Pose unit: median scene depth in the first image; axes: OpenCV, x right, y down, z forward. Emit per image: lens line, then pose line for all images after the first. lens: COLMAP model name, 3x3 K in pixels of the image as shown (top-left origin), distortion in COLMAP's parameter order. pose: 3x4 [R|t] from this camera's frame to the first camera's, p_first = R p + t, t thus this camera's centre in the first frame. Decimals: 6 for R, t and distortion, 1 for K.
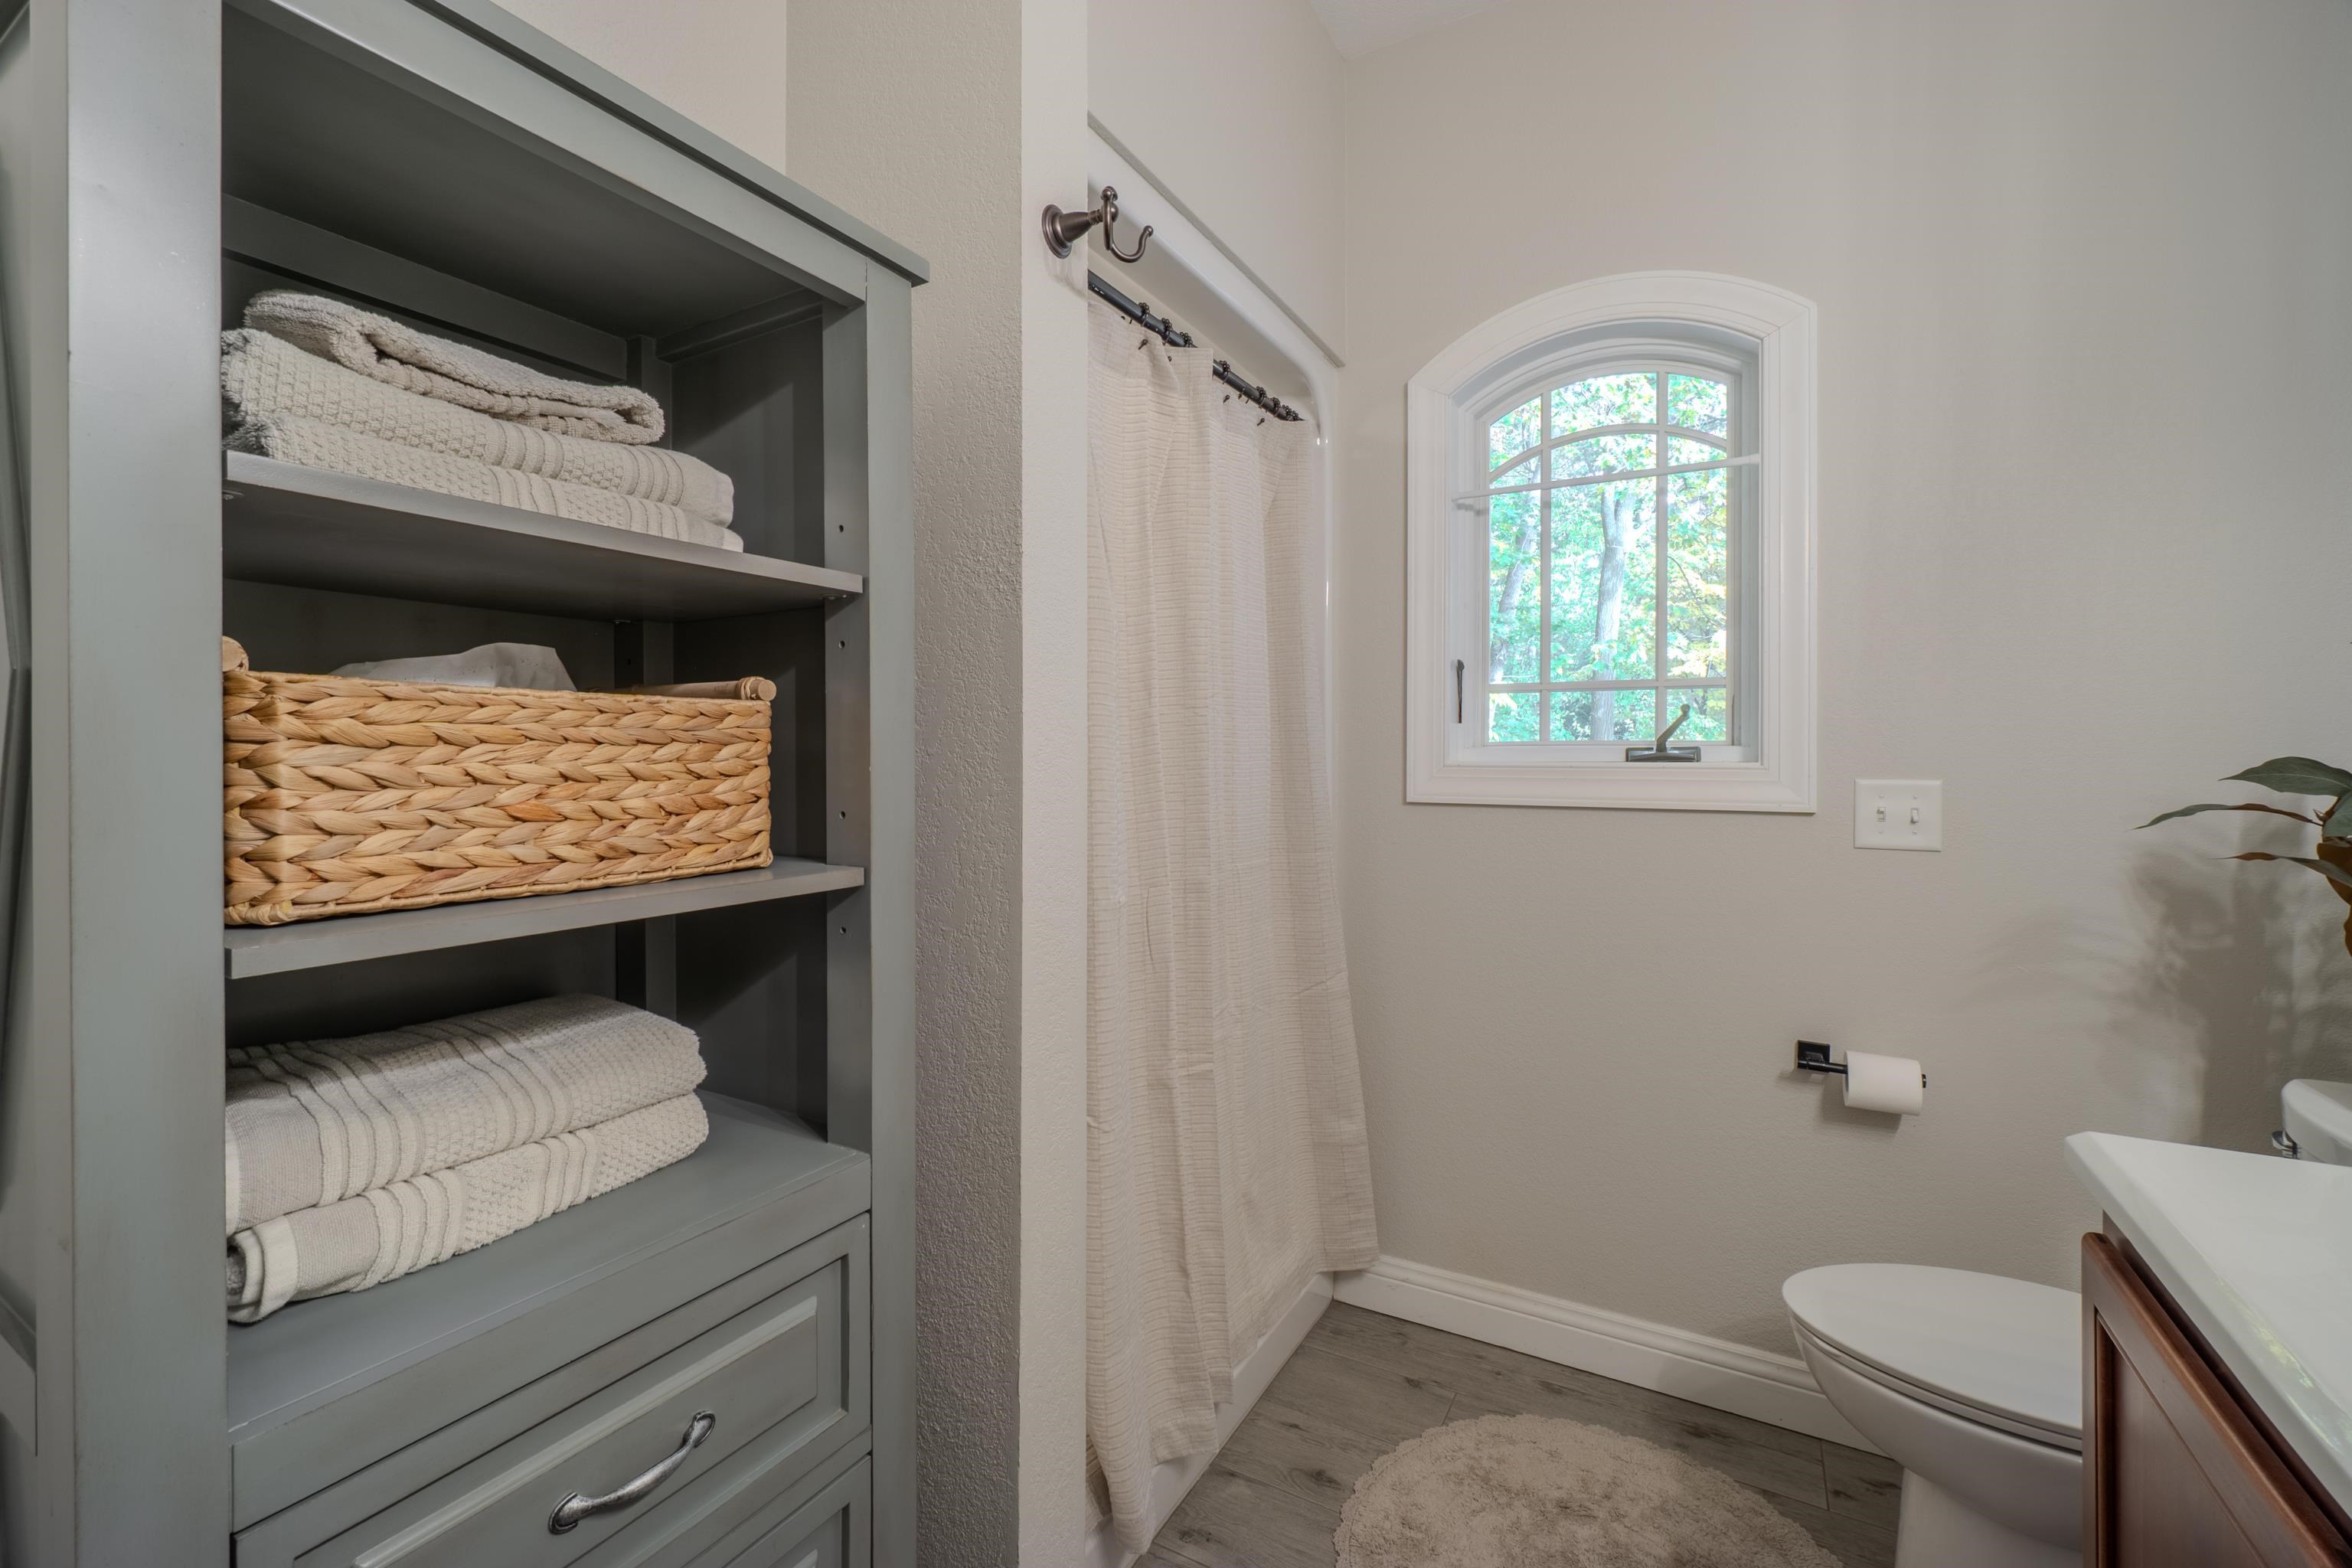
lens RADIAL K [[1019.2, 0, 1142.5], [0, 1019.2, 768.0], [0, 0, 1]] dist [0.006869, 0.000620]
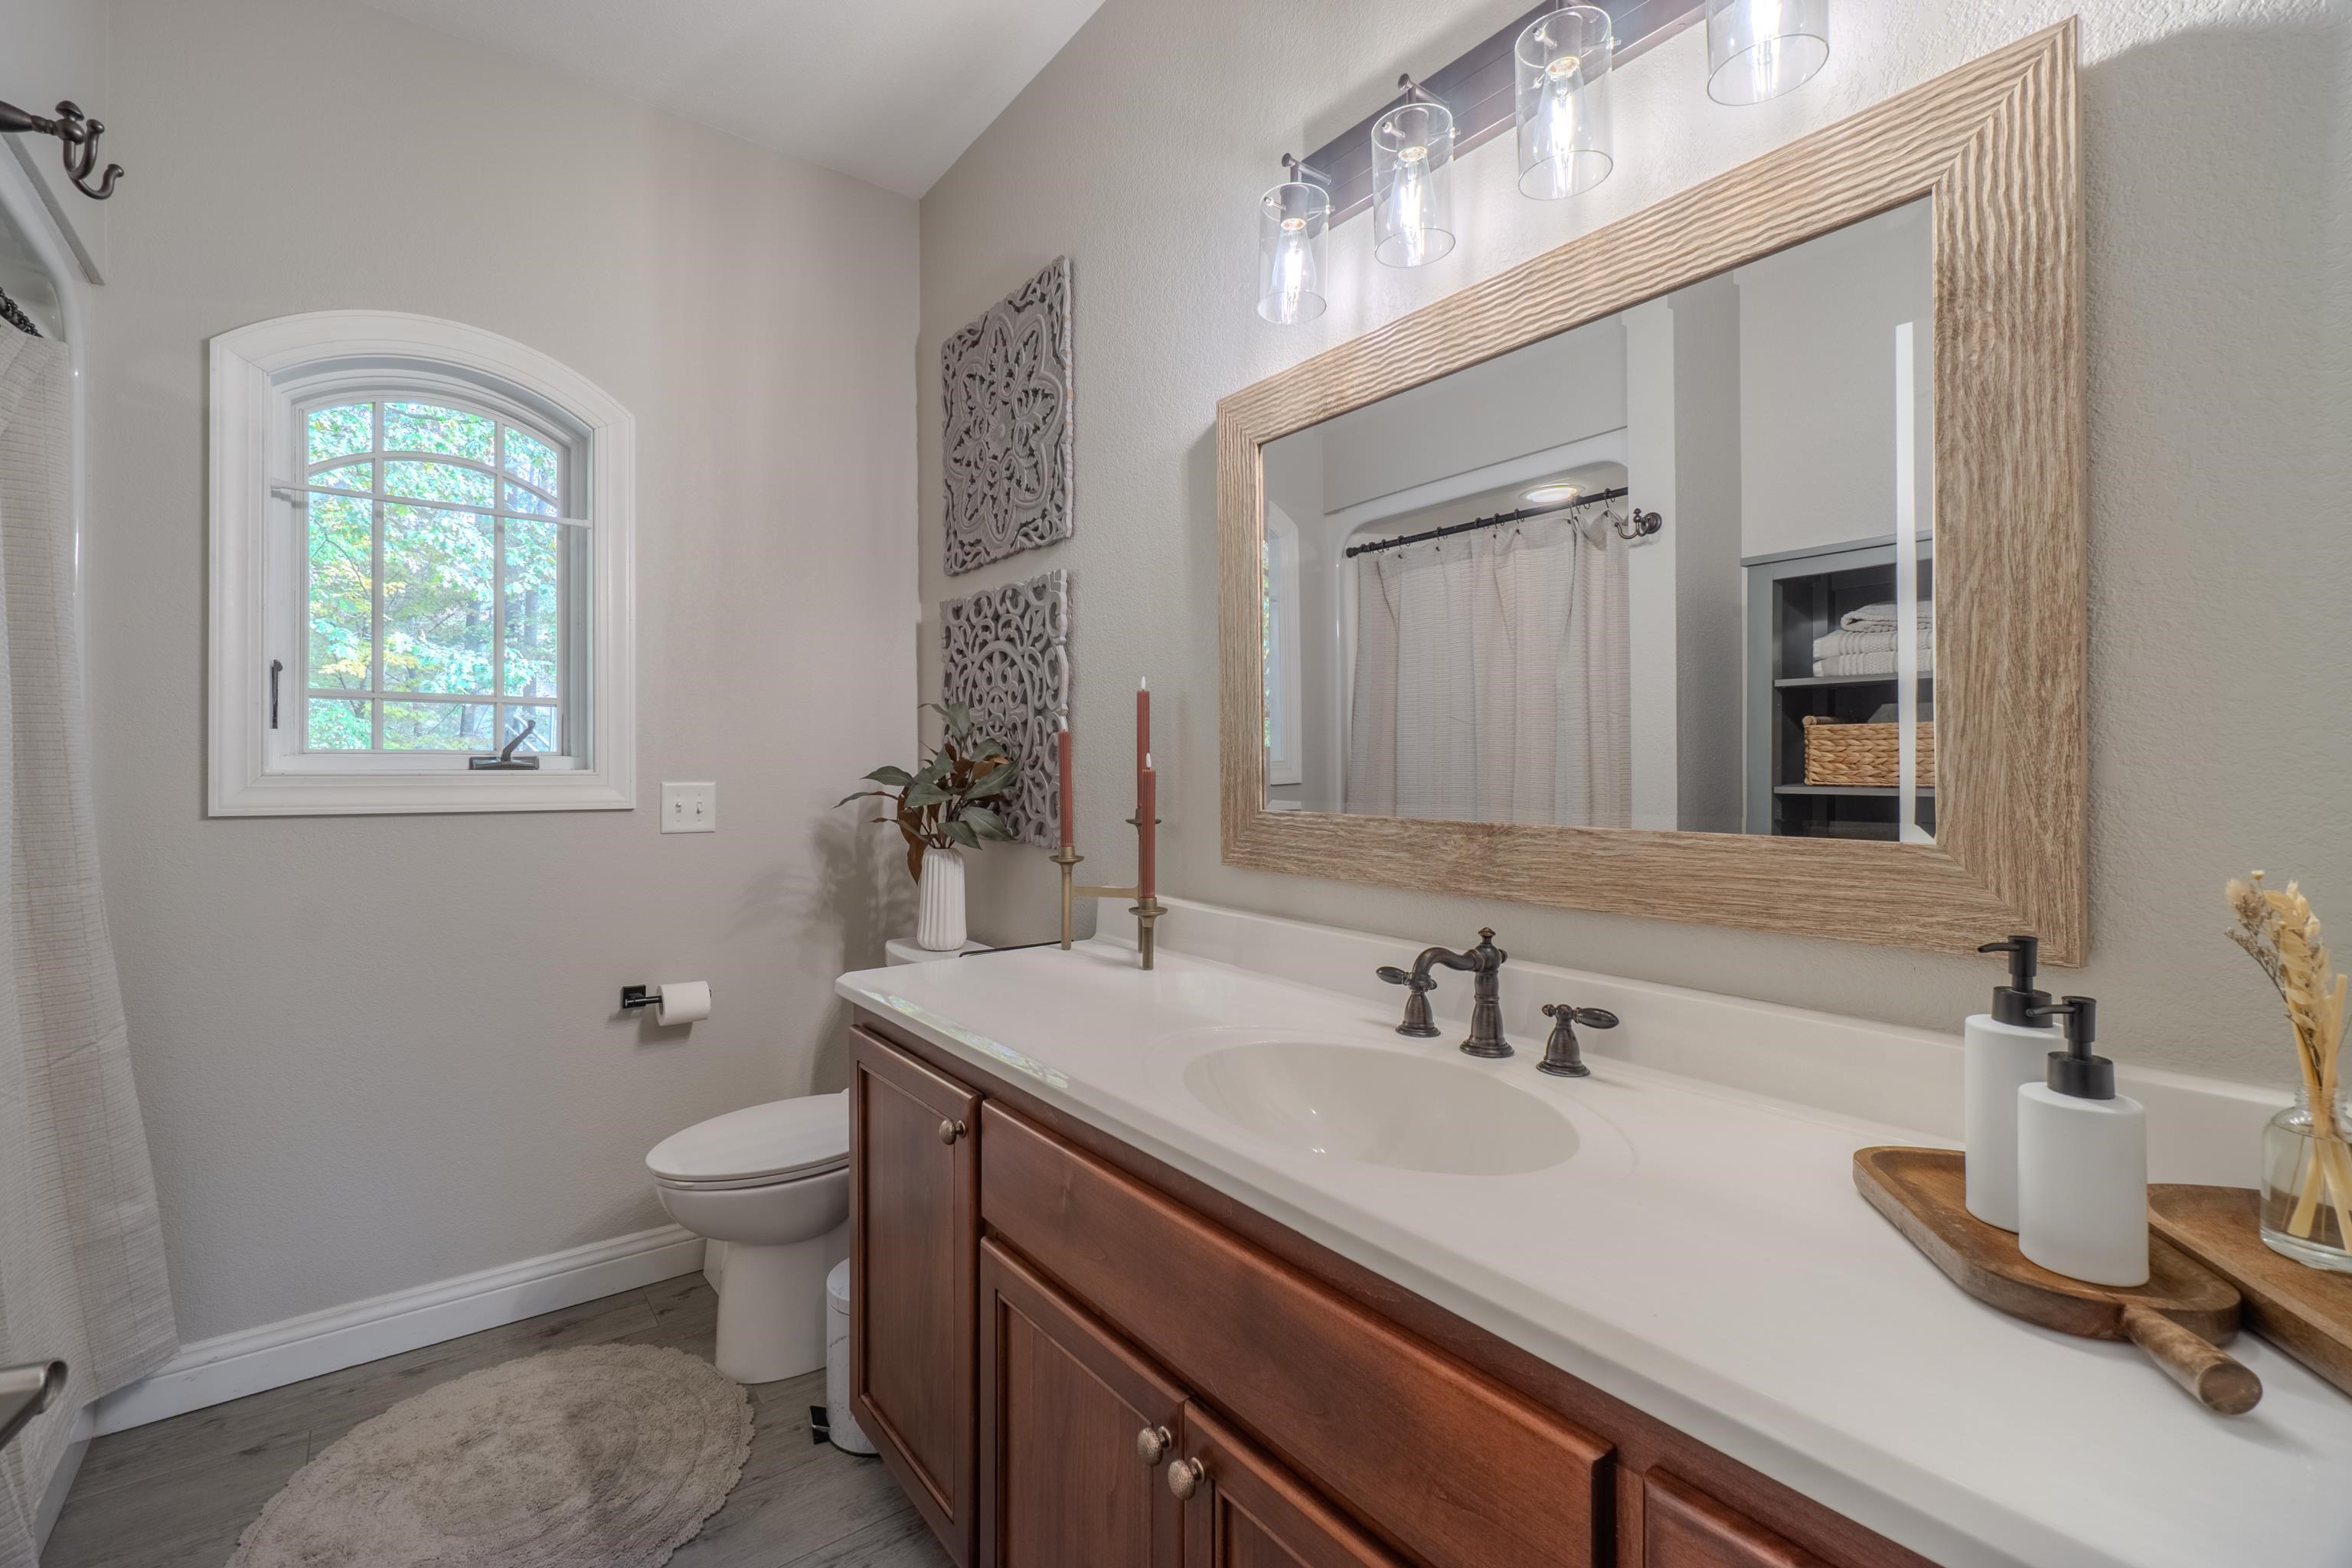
lens RADIAL K [[1019.2, 0, 1142.5], [0, 1019.2, 768.0], [0, 0, 1]] dist [0.006869, 0.000620]
pose [[0.387183, -0.001003, 0.922002, -0.269543], [0.007486, 0.999970, -0.002056, -0.000231], [-0.921973, 0.007698, 0.387179, -0.090996]]
